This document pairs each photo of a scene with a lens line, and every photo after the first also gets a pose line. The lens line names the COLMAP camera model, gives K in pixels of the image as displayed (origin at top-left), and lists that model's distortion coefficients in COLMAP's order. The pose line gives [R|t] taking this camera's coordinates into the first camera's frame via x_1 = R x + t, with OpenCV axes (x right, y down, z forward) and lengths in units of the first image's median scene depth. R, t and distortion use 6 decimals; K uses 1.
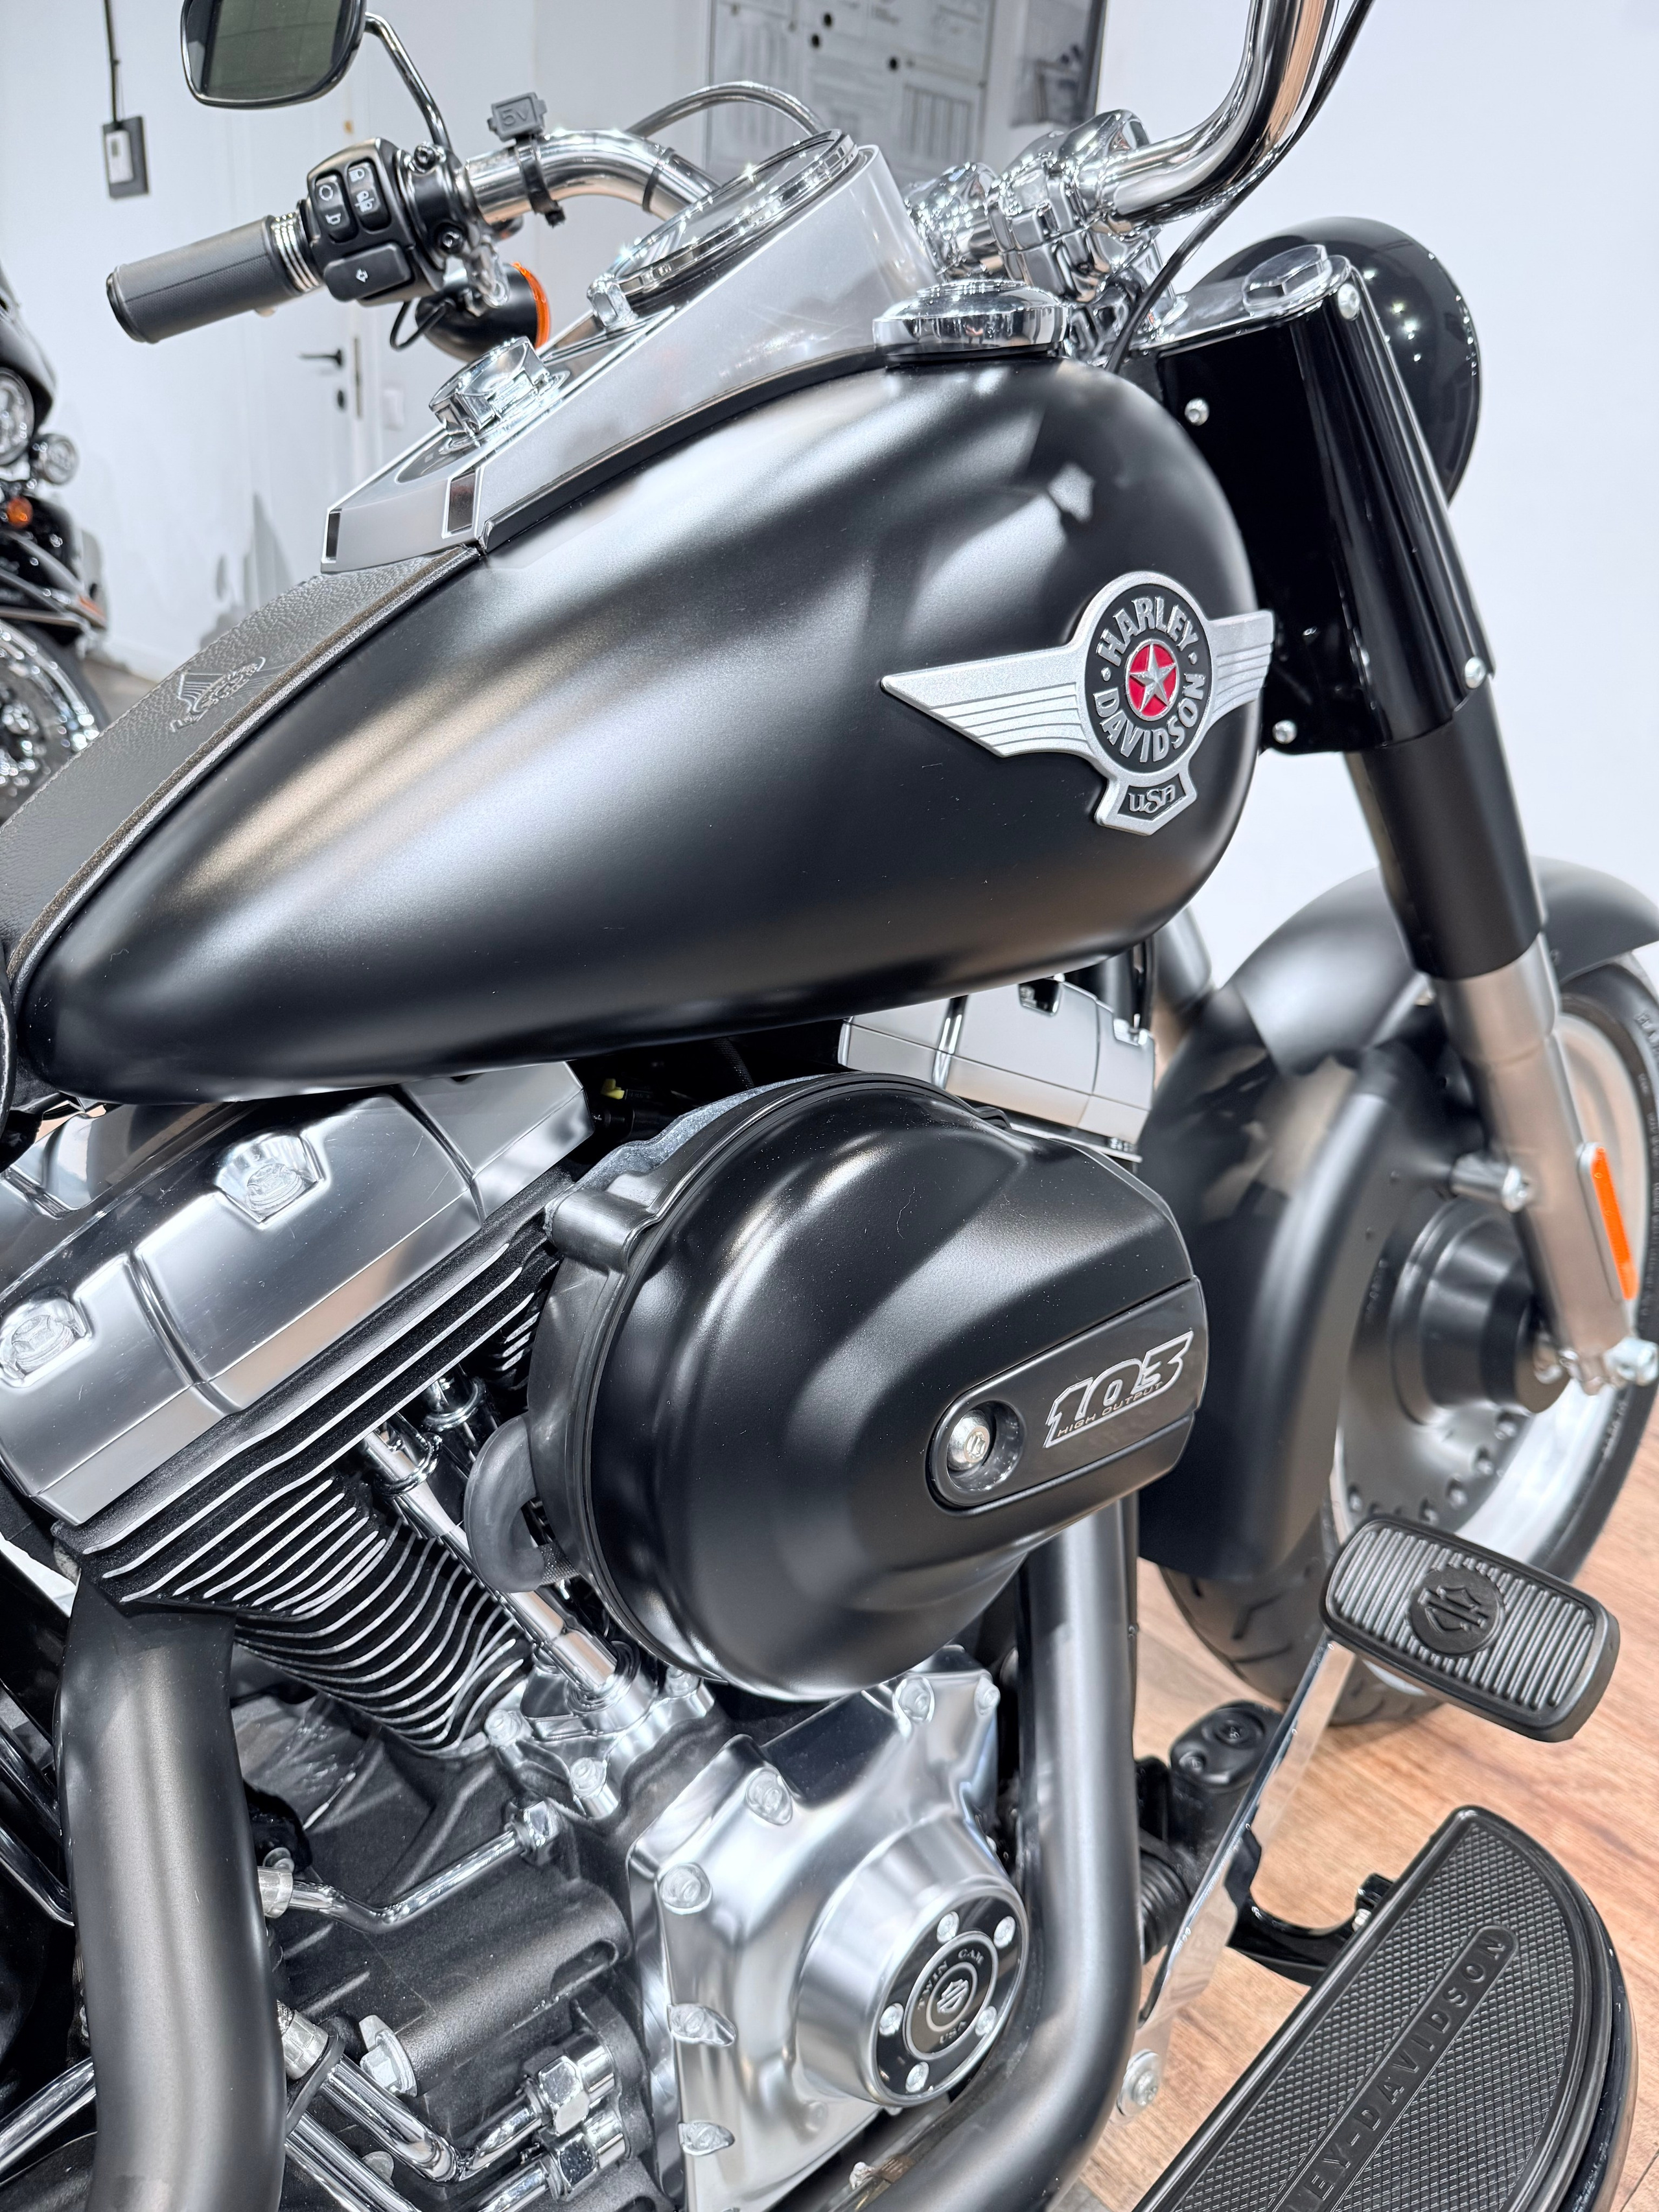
lens RADIAL K [[1601.3, 0, 822.6], [0, 1601.3, 1118.1], [0, 0, 1]] dist [-0.026529, -0.001704]
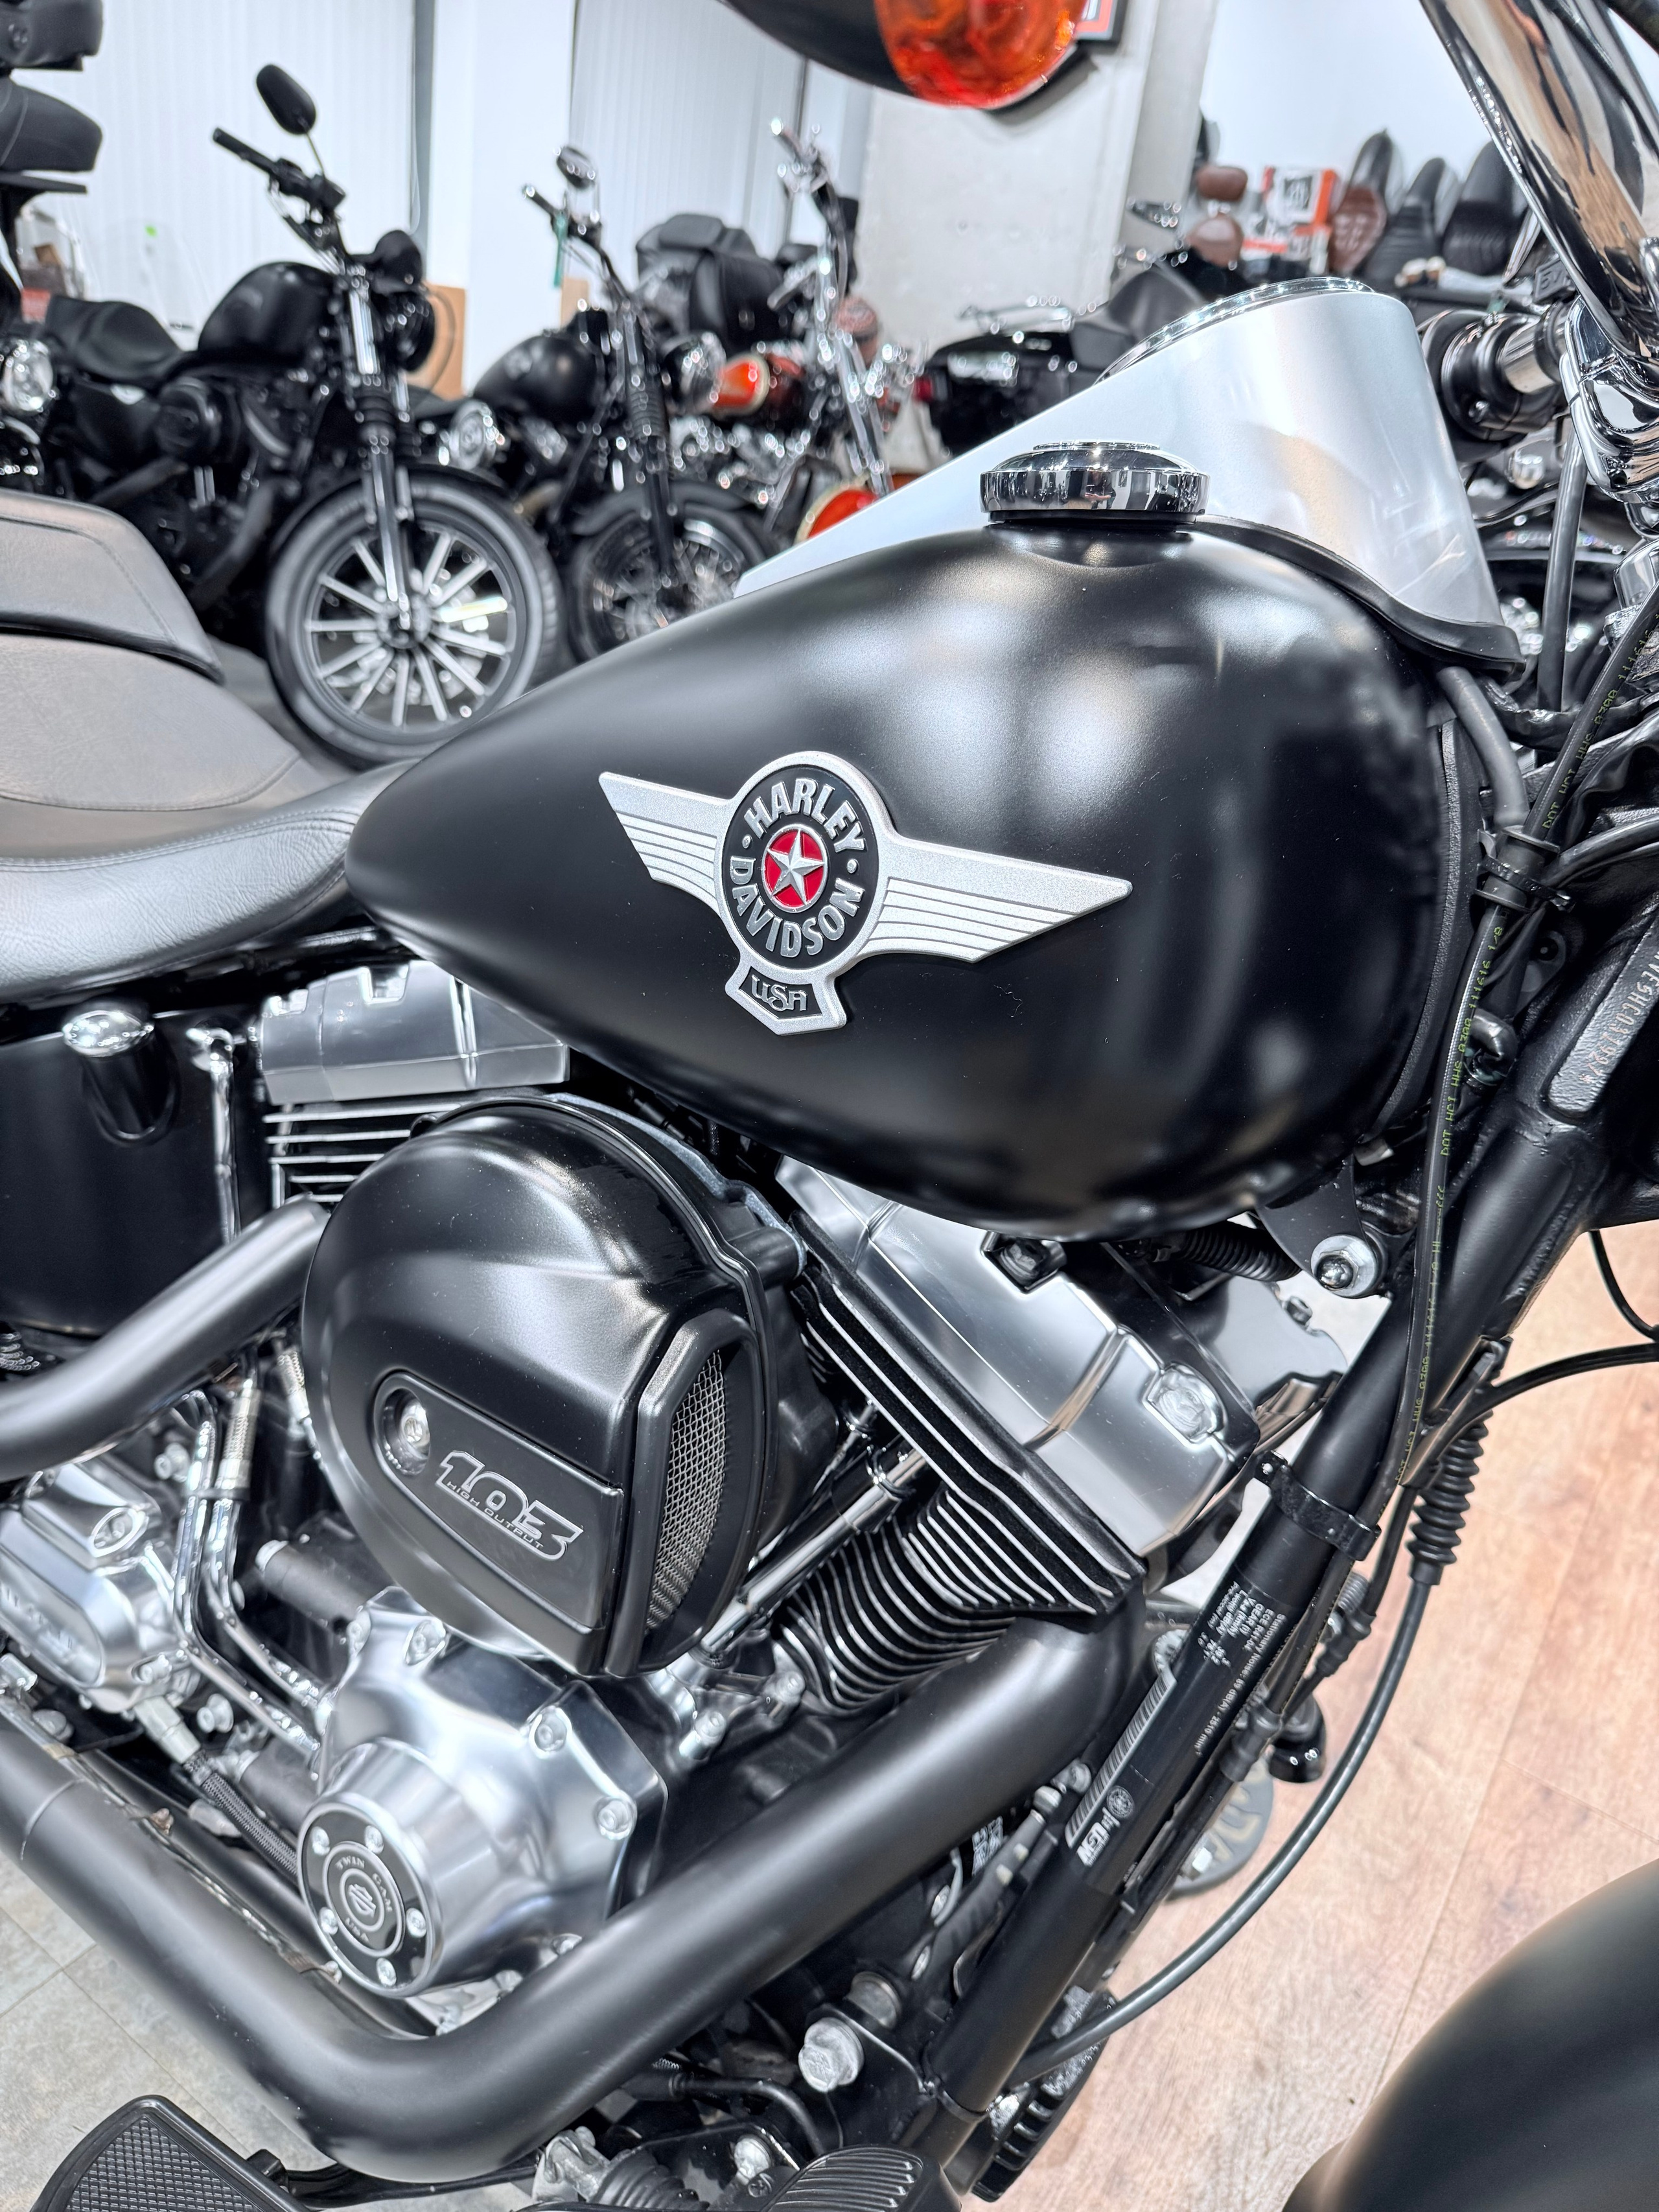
lens RADIAL K [[1589.8, 0, 826.2], [0, 1589.8, 1105.9], [0, 0, 1]] dist [-0.014969, 0.000714]
pose [[0.242420, 0.387013, -0.889637, 0.886190], [-0.476913, 0.846084, 0.238111, -0.320826], [0.844859, 0.366556, 0.389679, 0.607981]]
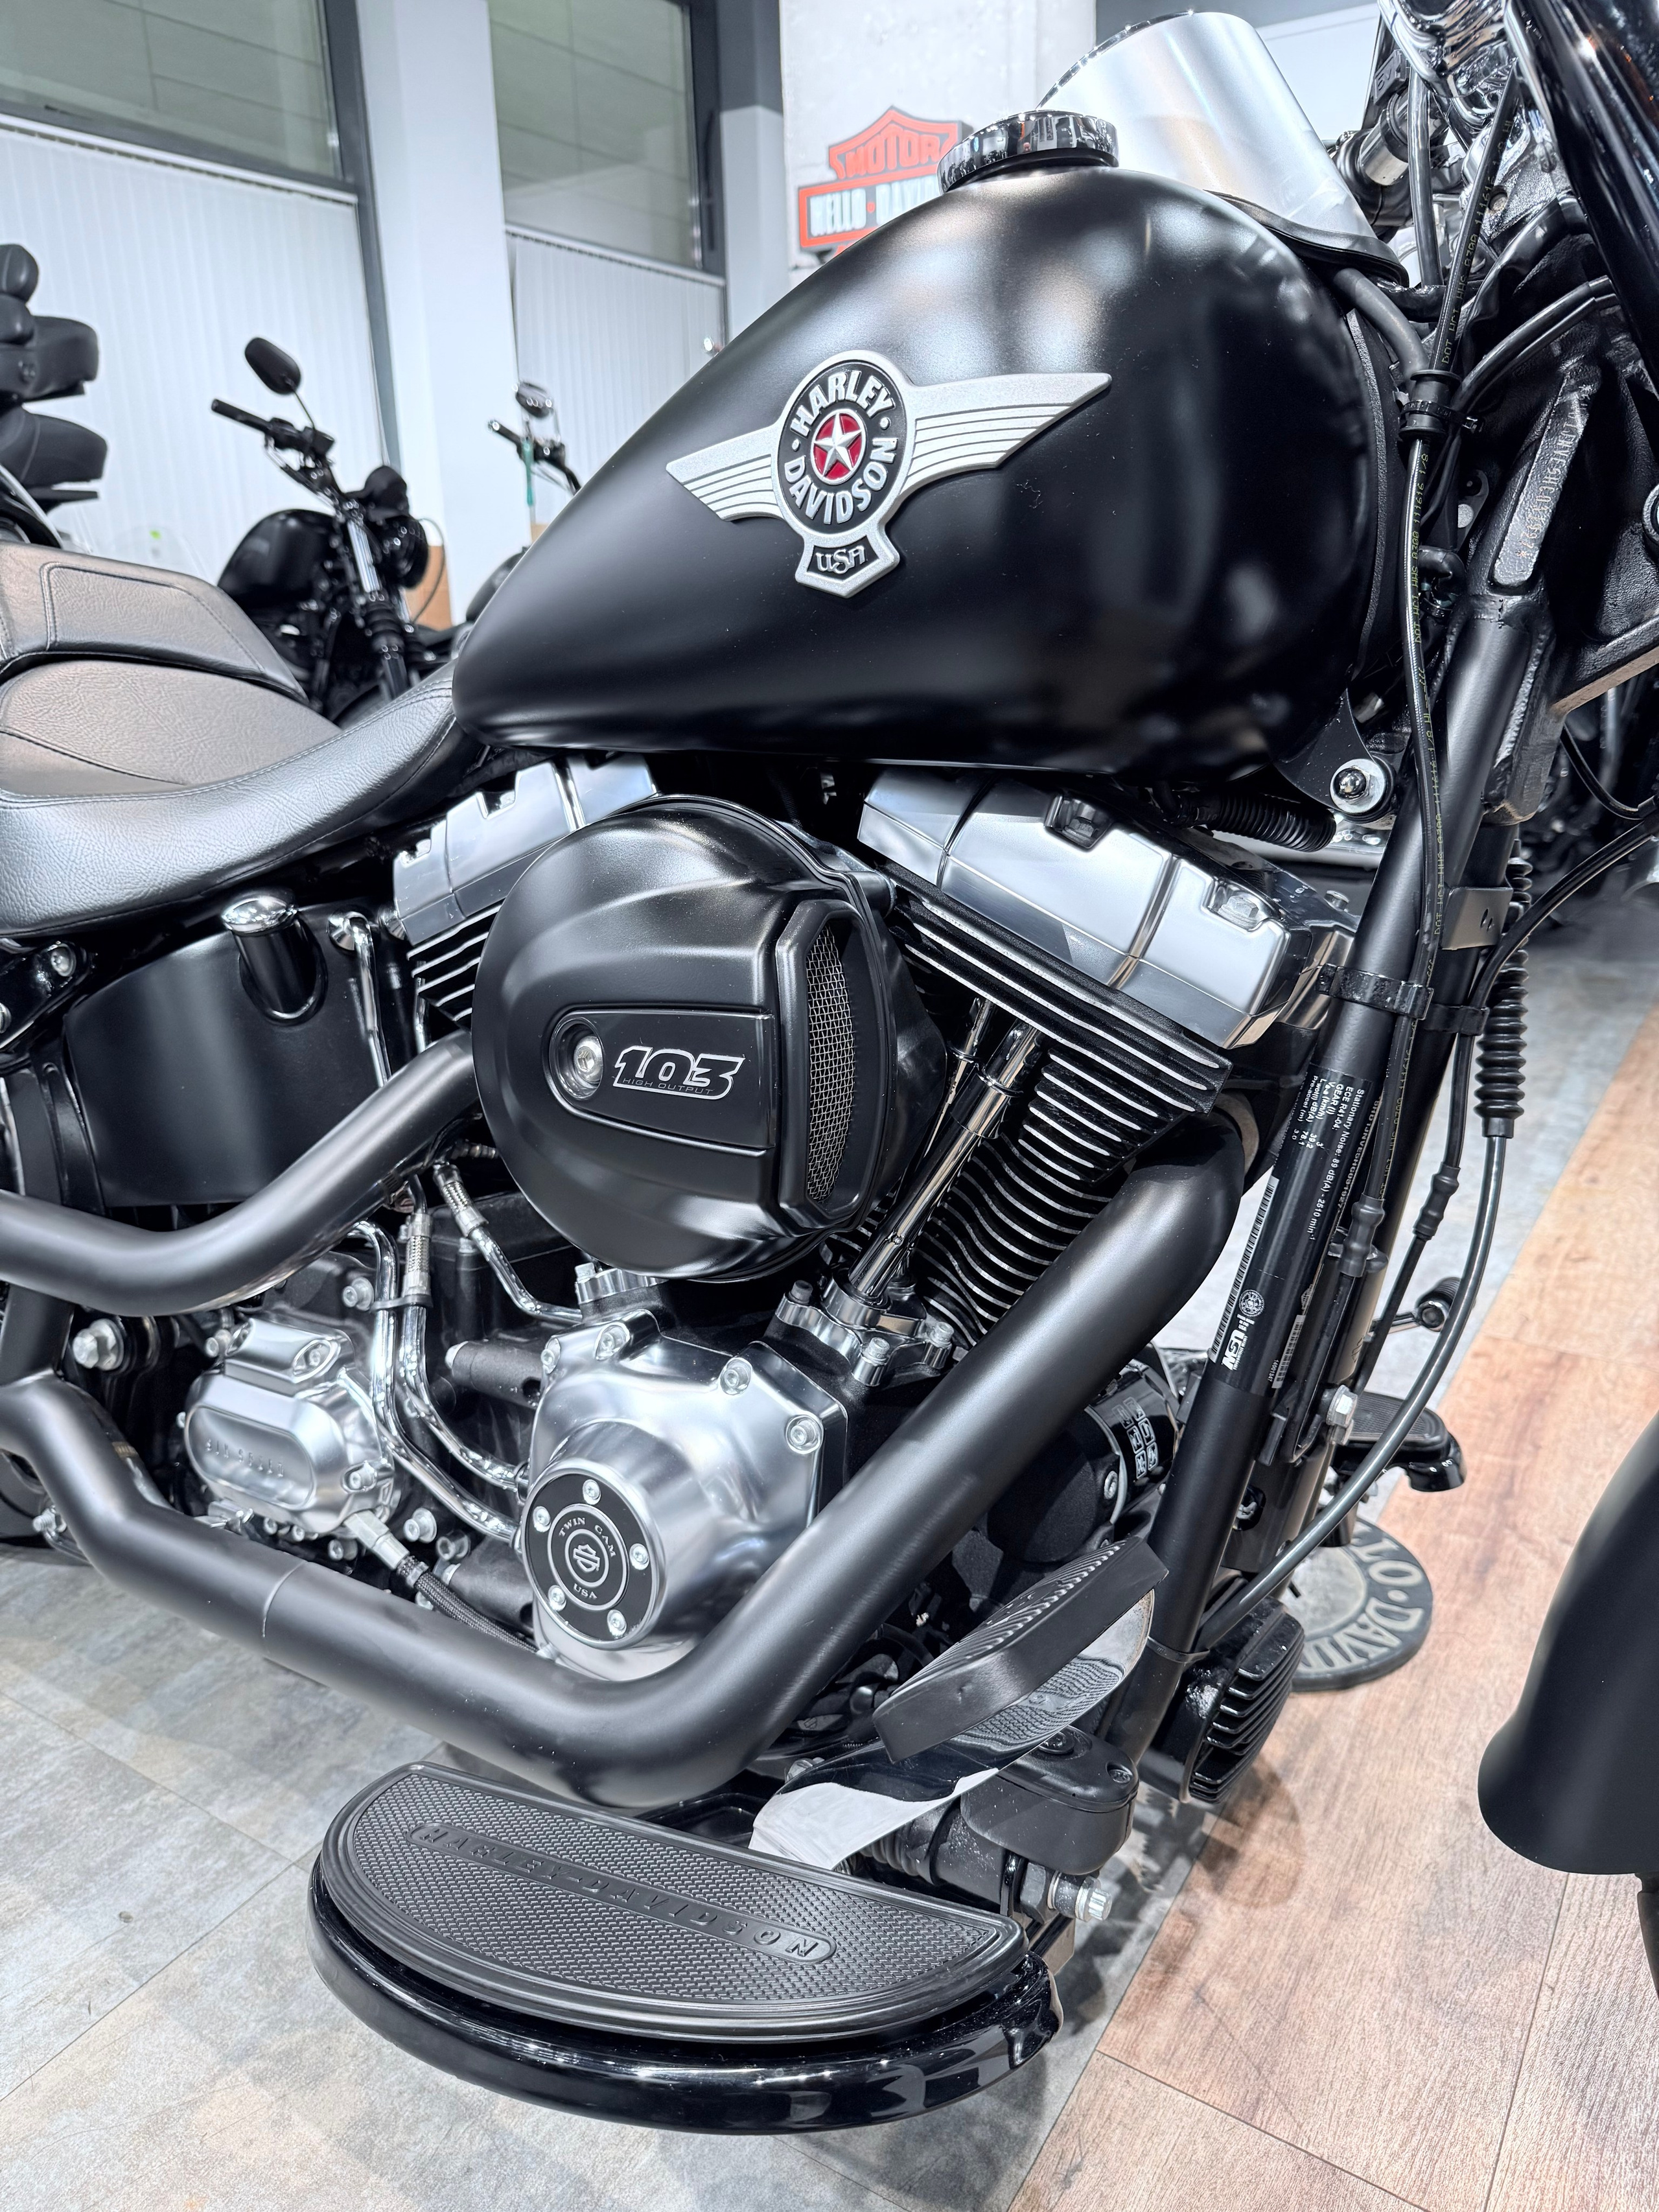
lens RADIAL K [[1576.2, 0, 825.8], [0, 1576.2, 1103.4], [0, 0, 1]] dist [0.001109, -0.009487]
pose [[0.261075, 0.231263, -0.937207, 1.121598], [-0.334067, 0.932533, 0.137050, 0.001535], [0.905671, 0.277310, 0.320718, 0.649916]]
